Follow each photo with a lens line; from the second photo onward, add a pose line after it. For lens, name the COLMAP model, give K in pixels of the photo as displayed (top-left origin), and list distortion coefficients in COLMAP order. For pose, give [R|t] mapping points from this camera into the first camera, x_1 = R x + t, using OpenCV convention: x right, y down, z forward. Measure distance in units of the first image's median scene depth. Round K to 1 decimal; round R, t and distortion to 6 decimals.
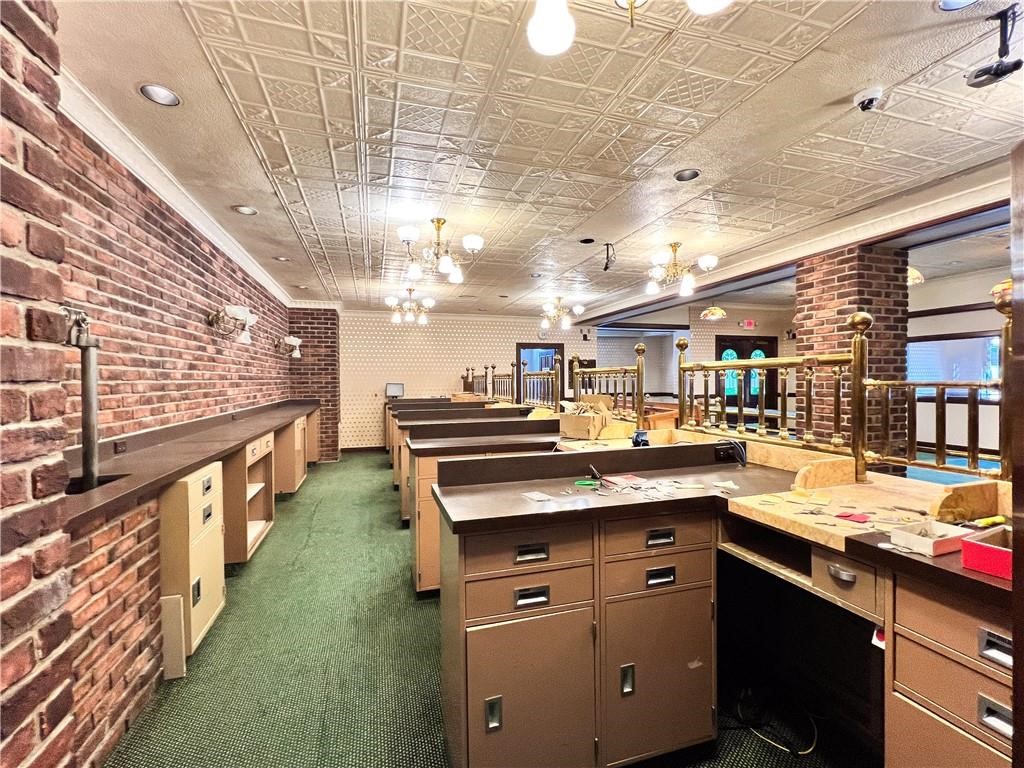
lens RADIAL K [[451.6, 0, 514.1], [0, 451.6, 387.4], [0, 0, 1]] dist [-0.000852, 0.000025]
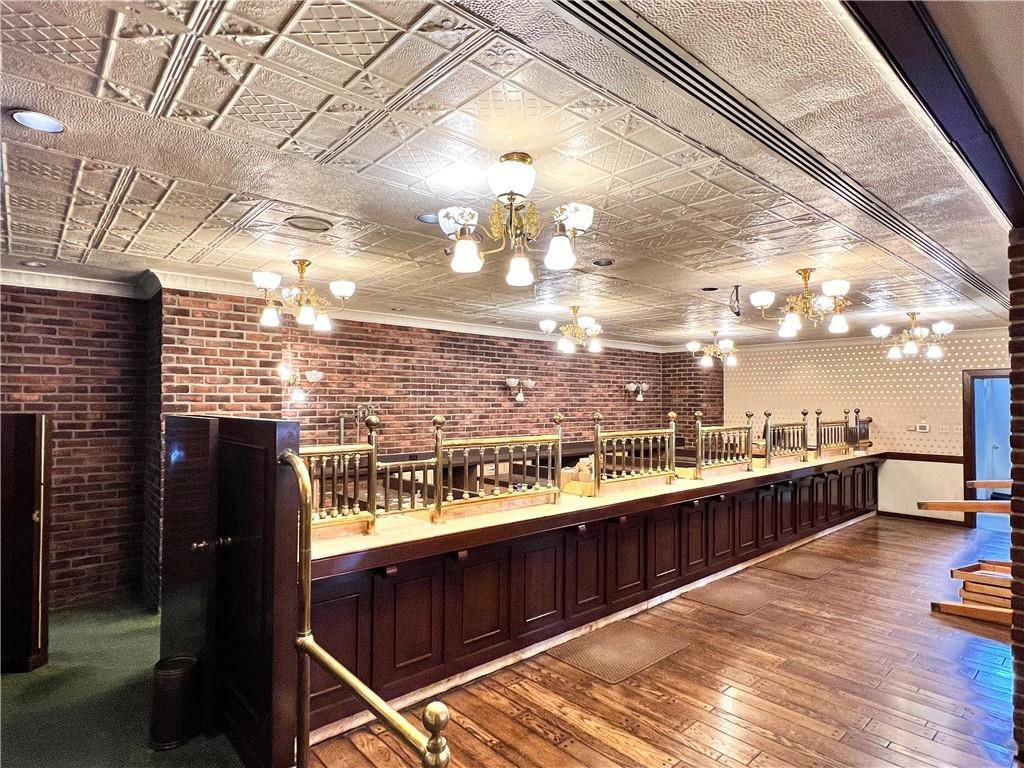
lens RADIAL K [[563.2, 0, 513.1], [0, 563.2, 392.9], [0, 0, 1]] dist [-0.001035, -0.000362]
pose [[0.408240, -0.003362, -0.912868, 1.532341], [-0.023300, 0.999629, -0.014101, -0.127879], [0.912577, 0.027026, 0.408010, 0.251746]]
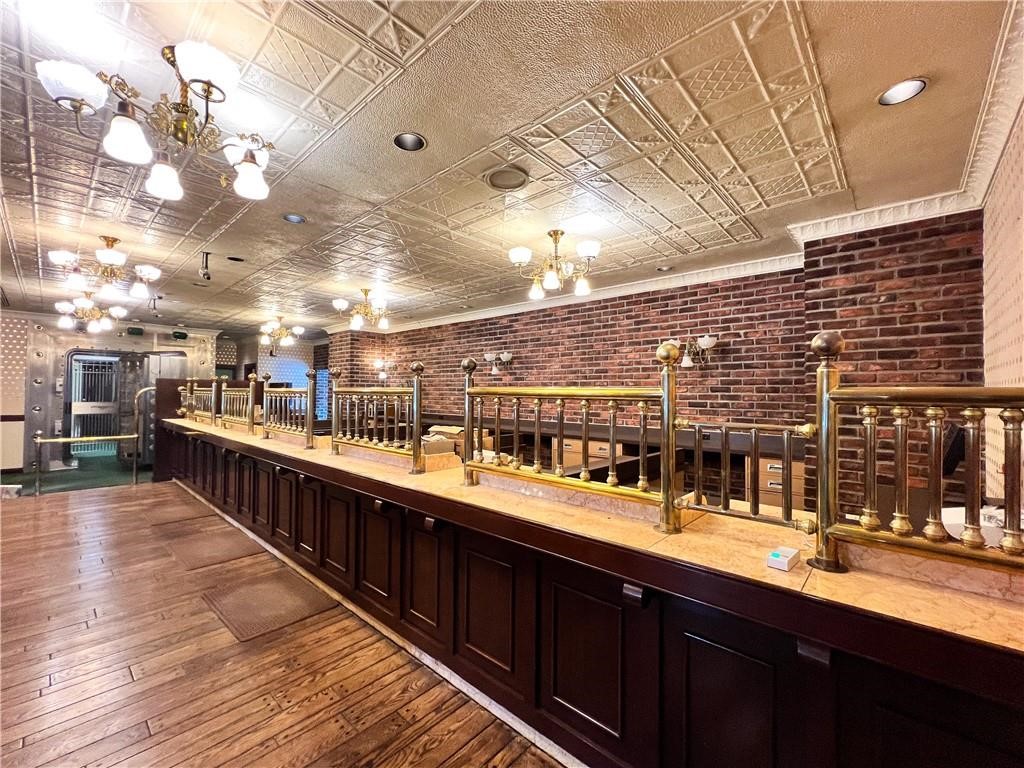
lens RADIAL K [[424.8, 0, 512.8], [0, 424.8, 387.3], [0, 0, 1]] dist [-0.001860, -0.000461]
pose [[-0.863972, -0.007769, -0.503479, 0.152669], [-0.012084, 0.999913, 0.005307, -0.078276], [0.503394, 0.010669, -0.863991, 3.112879]]
